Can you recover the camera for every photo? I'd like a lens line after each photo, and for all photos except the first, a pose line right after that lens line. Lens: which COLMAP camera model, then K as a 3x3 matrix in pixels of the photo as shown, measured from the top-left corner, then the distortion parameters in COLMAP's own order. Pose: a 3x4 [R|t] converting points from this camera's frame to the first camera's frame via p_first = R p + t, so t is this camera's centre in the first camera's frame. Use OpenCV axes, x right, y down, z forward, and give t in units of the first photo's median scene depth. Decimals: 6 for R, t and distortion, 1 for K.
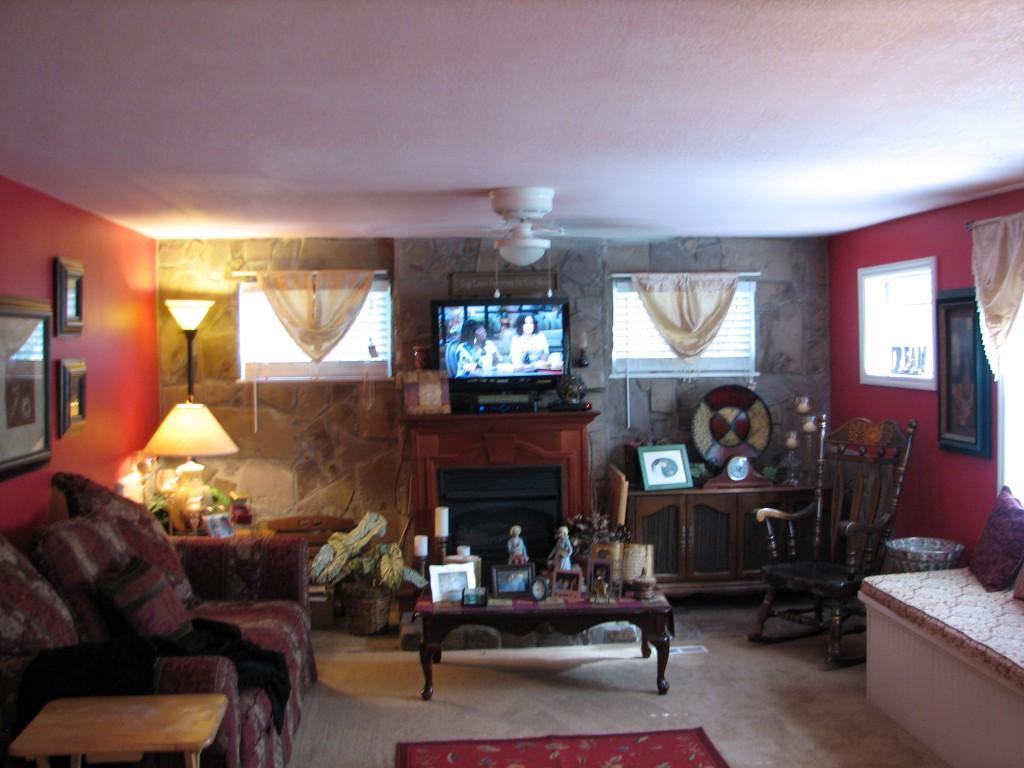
lens RADIAL K [[1101.6, 0, 545.8], [0, 1101.6, 384.3], [0, 0, 1]] dist [-0.210139, 0.284417]
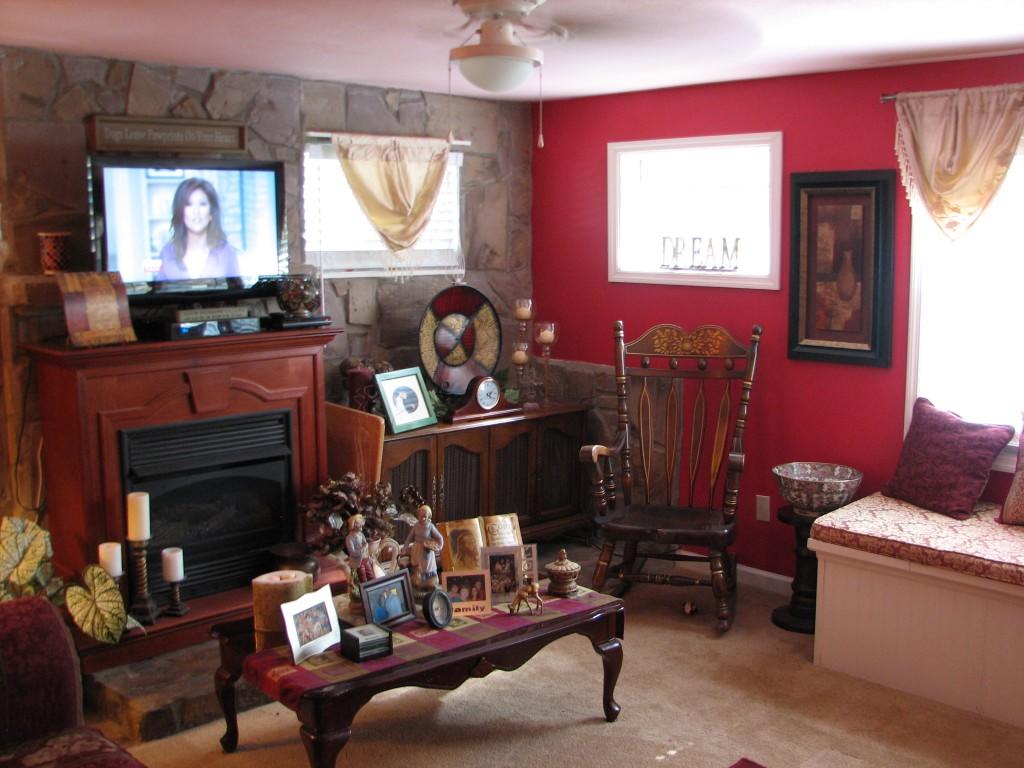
lens RADIAL K [[1101.6, 0, 545.8], [0, 1101.6, 384.3], [0, 0, 1]] dist [-0.210139, 0.284417]
pose [[0.779000, -0.070432, 0.623055, -0.268888], [0.012007, 0.995165, 0.097485, -0.004978], [-0.626909, -0.068459, 0.776079, 0.362265]]
